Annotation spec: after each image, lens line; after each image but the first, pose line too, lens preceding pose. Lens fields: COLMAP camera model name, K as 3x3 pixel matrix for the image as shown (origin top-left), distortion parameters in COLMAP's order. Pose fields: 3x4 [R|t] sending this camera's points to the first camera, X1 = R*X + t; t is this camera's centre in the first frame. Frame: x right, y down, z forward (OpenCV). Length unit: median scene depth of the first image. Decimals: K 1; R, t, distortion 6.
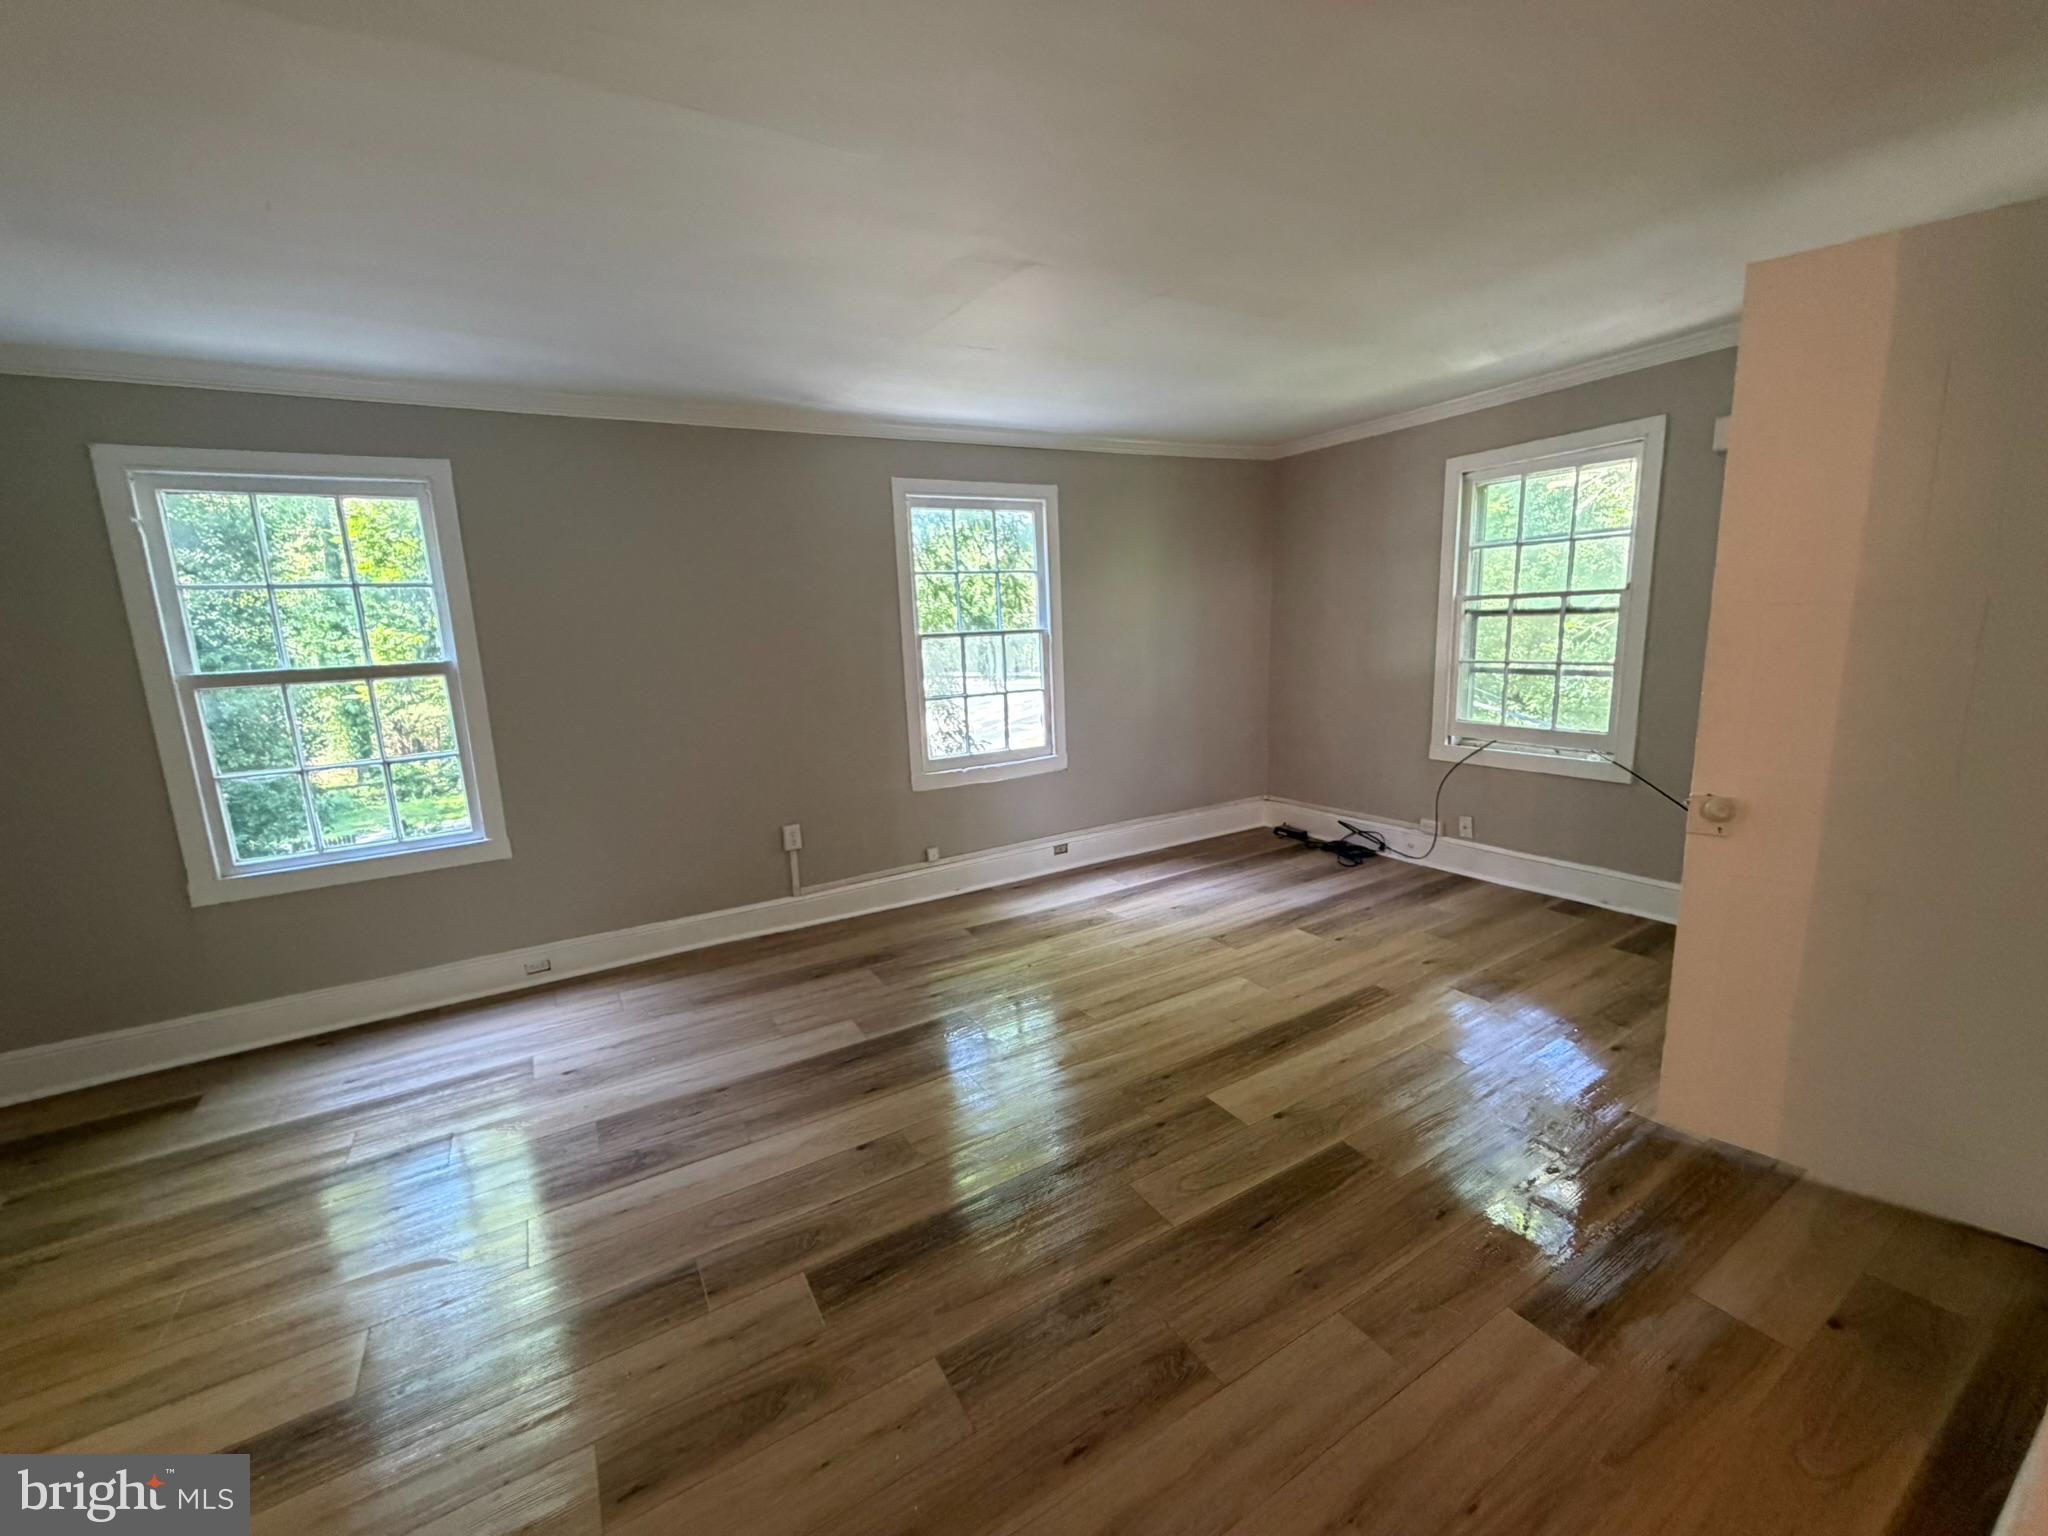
lens RADIAL K [[815.0, 0, 1017.3], [0, 815.0, 768.2], [0, 0, 1]] dist [-0.001228, -0.000083]
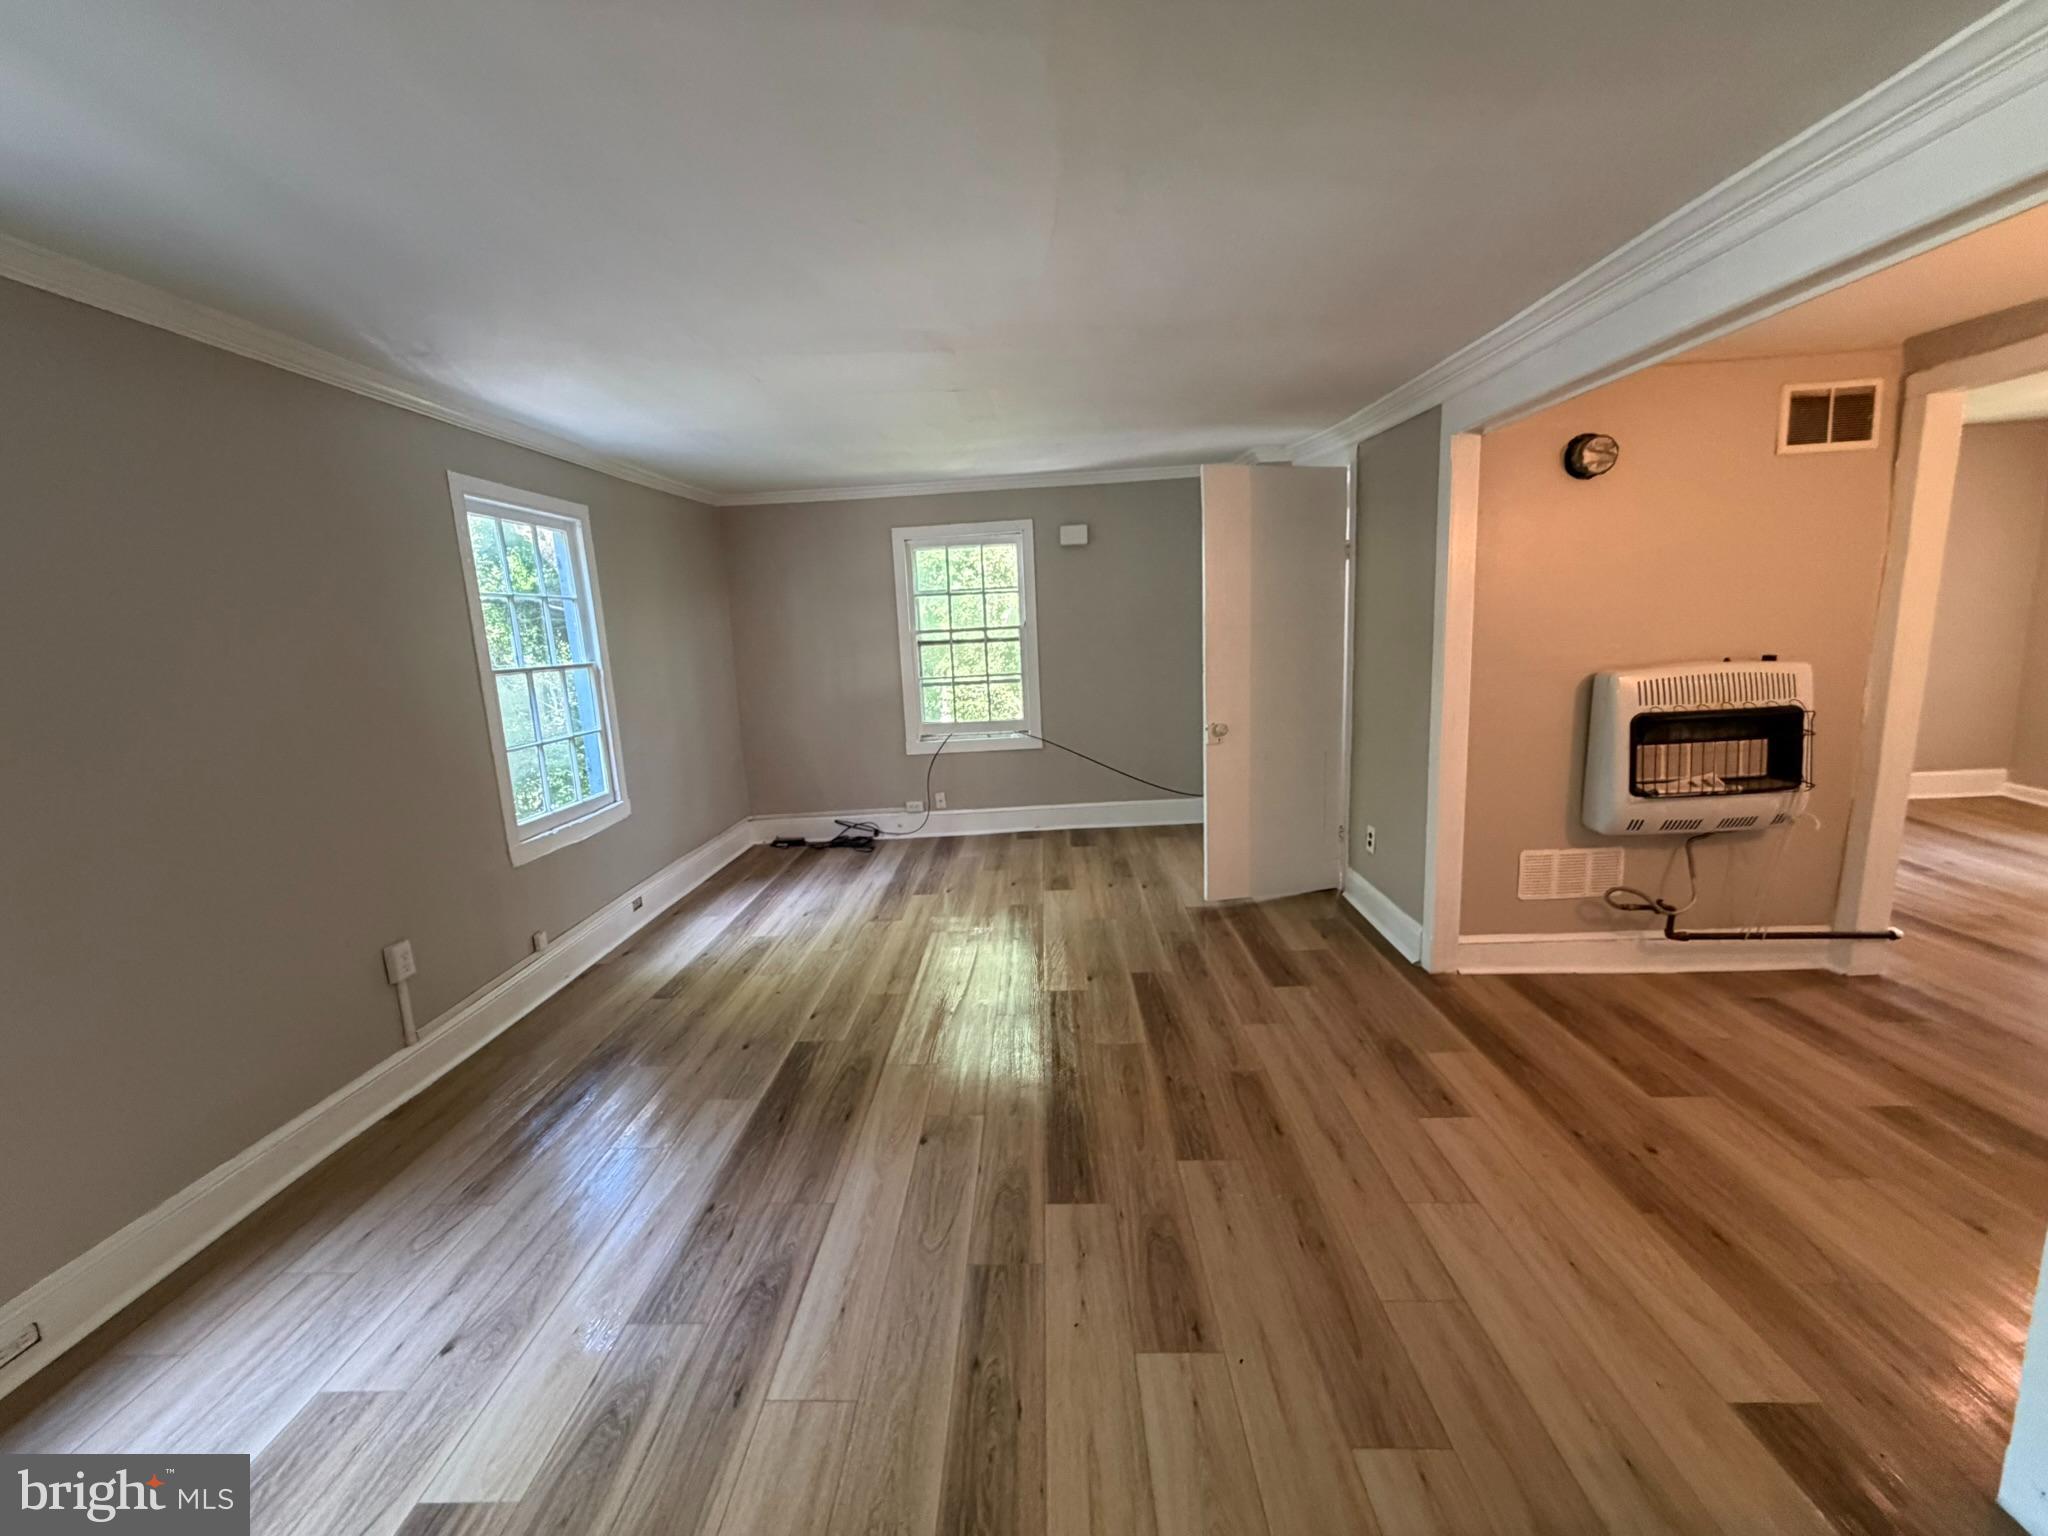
lens RADIAL K [[815.0, 0, 1017.3], [0, 815.0, 768.2], [0, 0, 1]] dist [-0.001228, -0.000083]
pose [[0.537072, -0.129510, 0.833535, -0.532301], [0.178304, 0.983246, 0.037884, -0.009473], [-0.824476, 0.128277, 0.551166, 0.156327]]
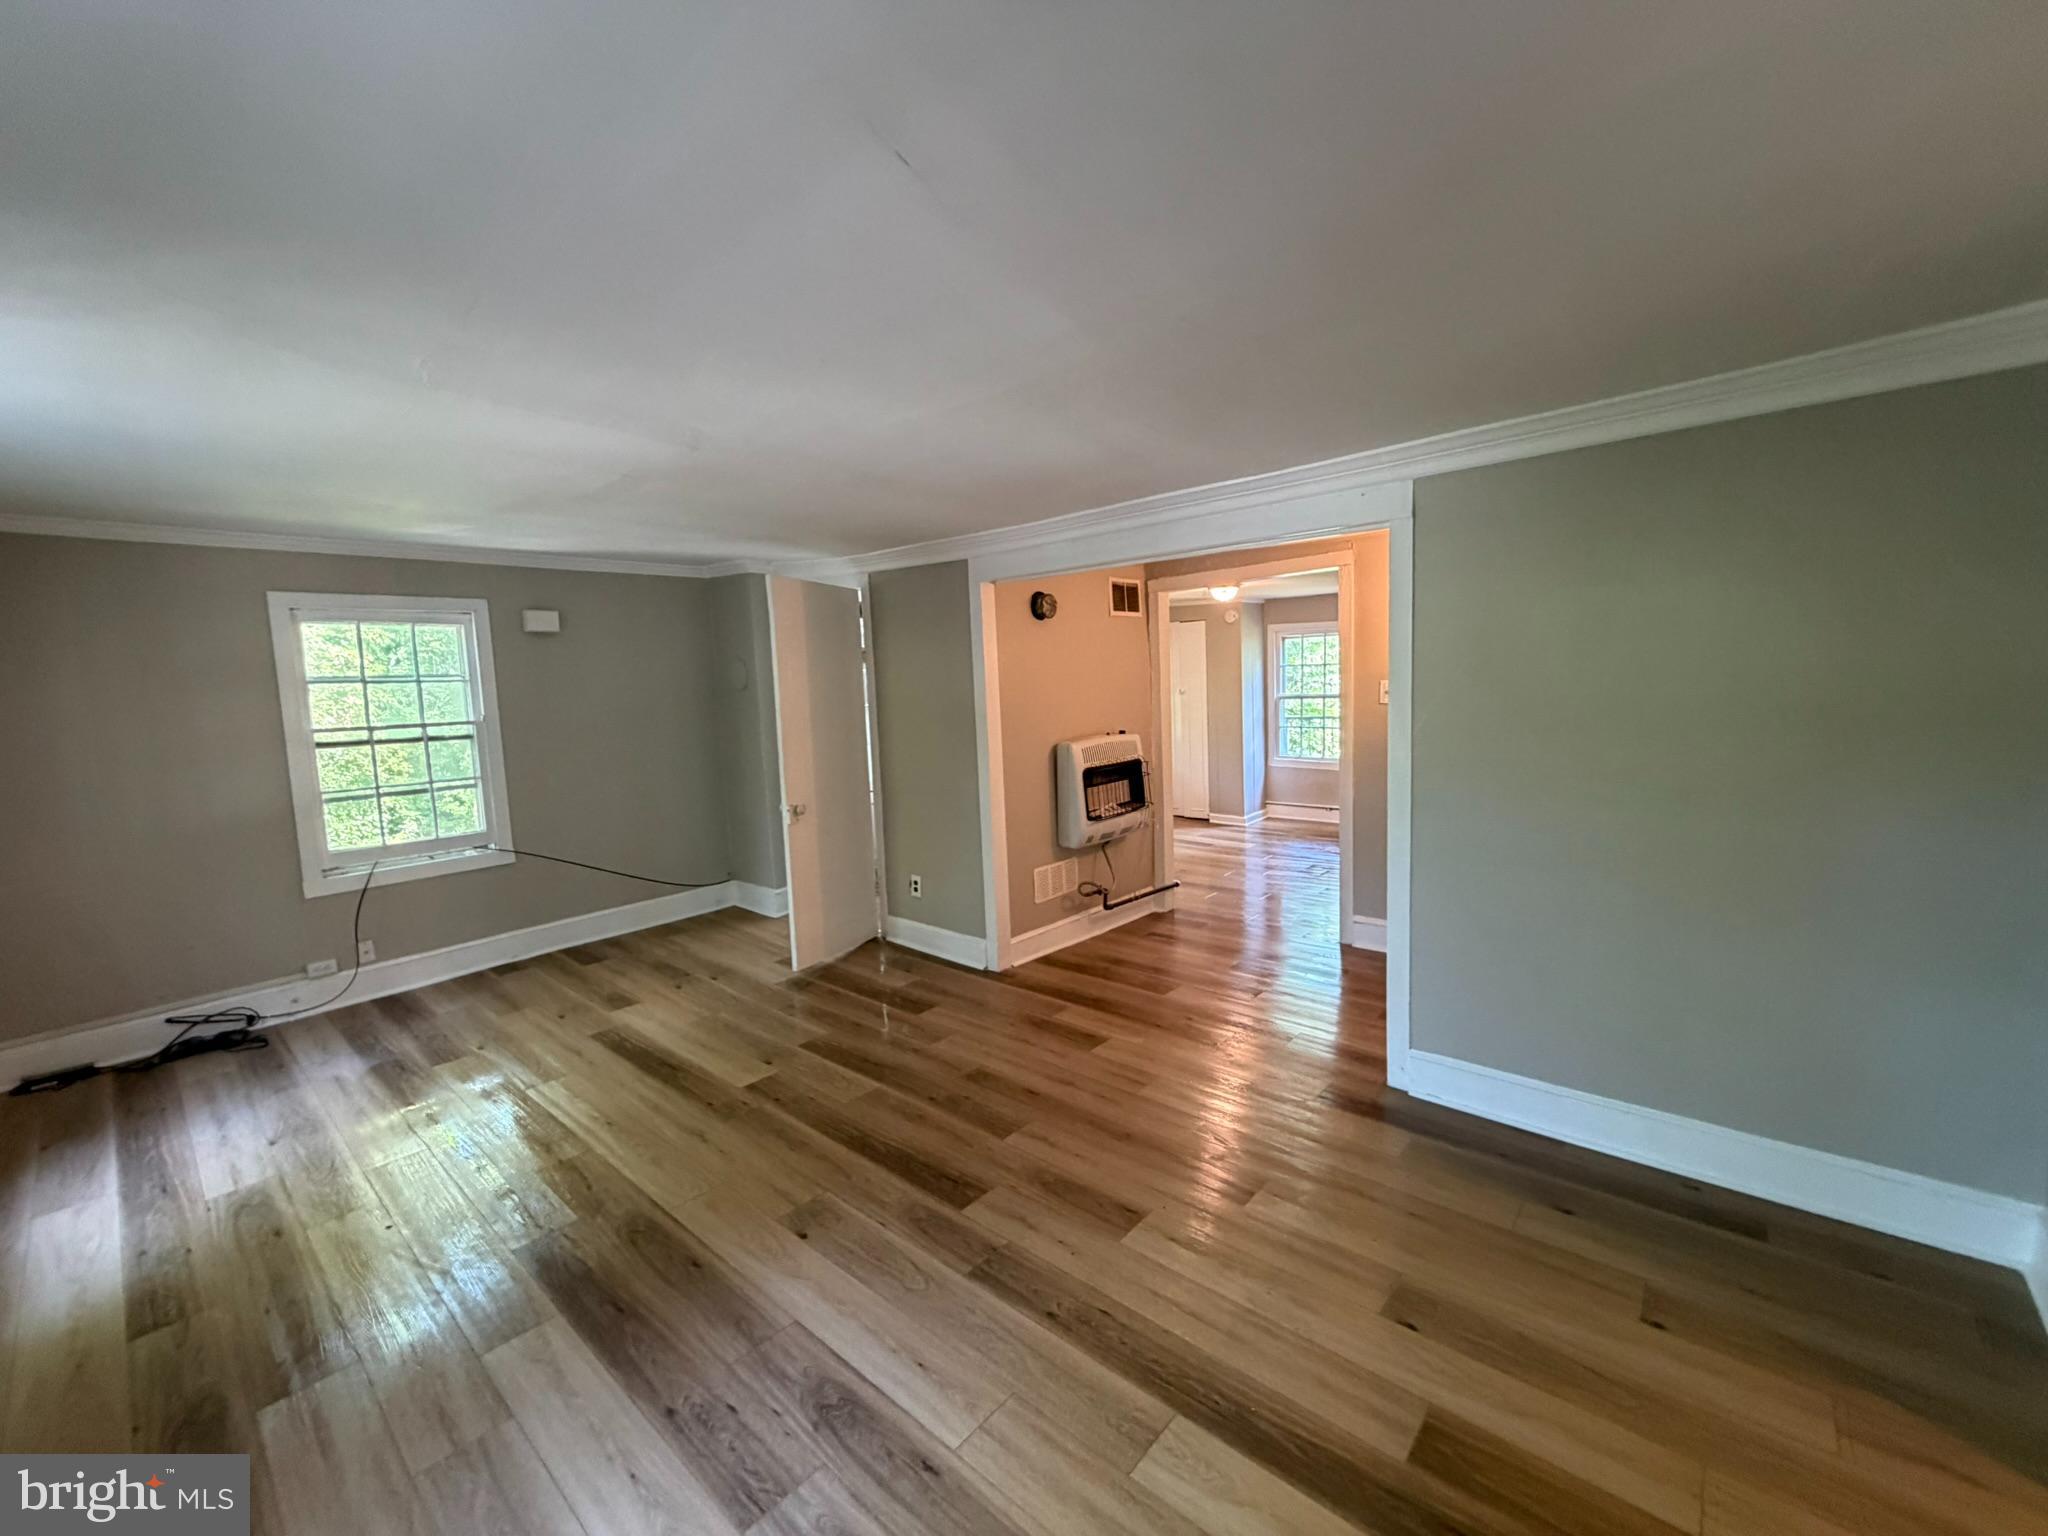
lens RADIAL K [[815.0, 0, 1017.3], [0, 815.0, 768.2], [0, 0, 1]] dist [-0.001228, -0.000083]
pose [[-0.300167, -0.038773, 0.953098, -0.691720], [0.227547, 0.967418, 0.111018, -0.082159], [-0.926349, 0.250199, -0.281564, 0.512969]]
